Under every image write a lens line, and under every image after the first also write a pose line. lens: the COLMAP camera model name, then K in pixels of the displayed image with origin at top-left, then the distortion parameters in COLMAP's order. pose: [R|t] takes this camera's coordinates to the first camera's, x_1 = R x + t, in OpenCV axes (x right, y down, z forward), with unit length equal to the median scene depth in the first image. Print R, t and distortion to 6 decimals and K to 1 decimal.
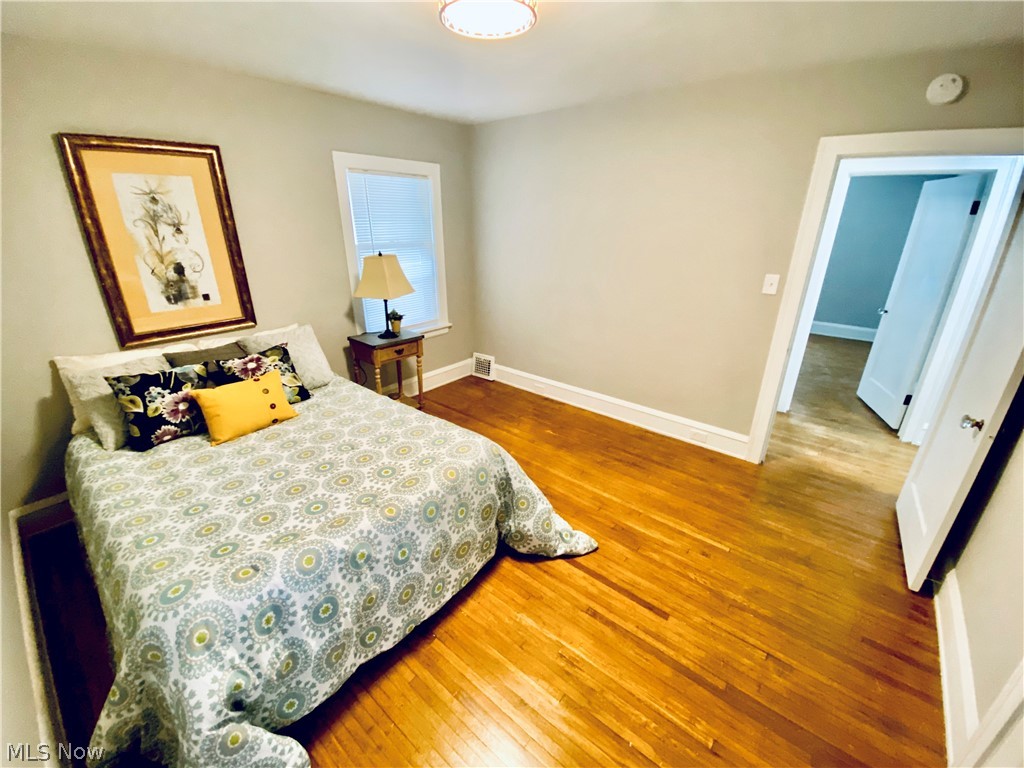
lens RADIAL K [[417.5, 0, 511.3], [0, 417.5, 381.7], [0, 0, 1]] dist [0.024838, -0.022664]
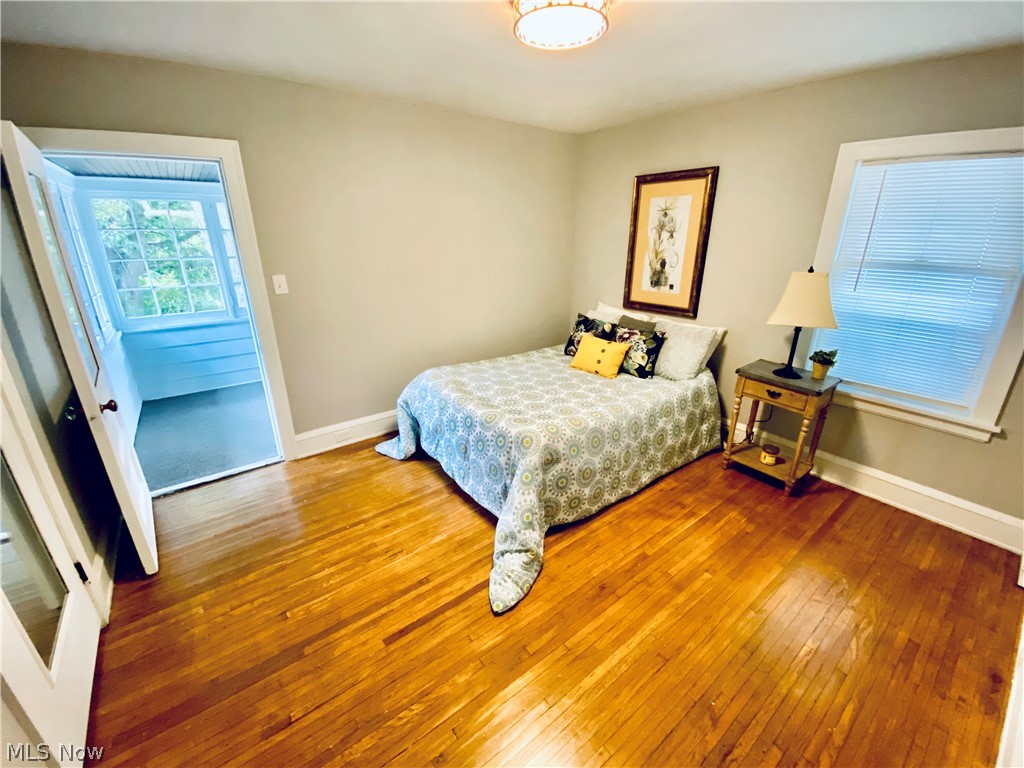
lens RADIAL K [[417.5, 0, 511.3], [0, 417.5, 381.7], [0, 0, 1]] dist [0.024838, -0.022664]
pose [[-0.229933, 0.323297, -0.917938, 0.826035], [-0.351949, 0.851749, 0.388145, -0.334347], [0.907338, 0.412314, -0.082061, 0.921744]]
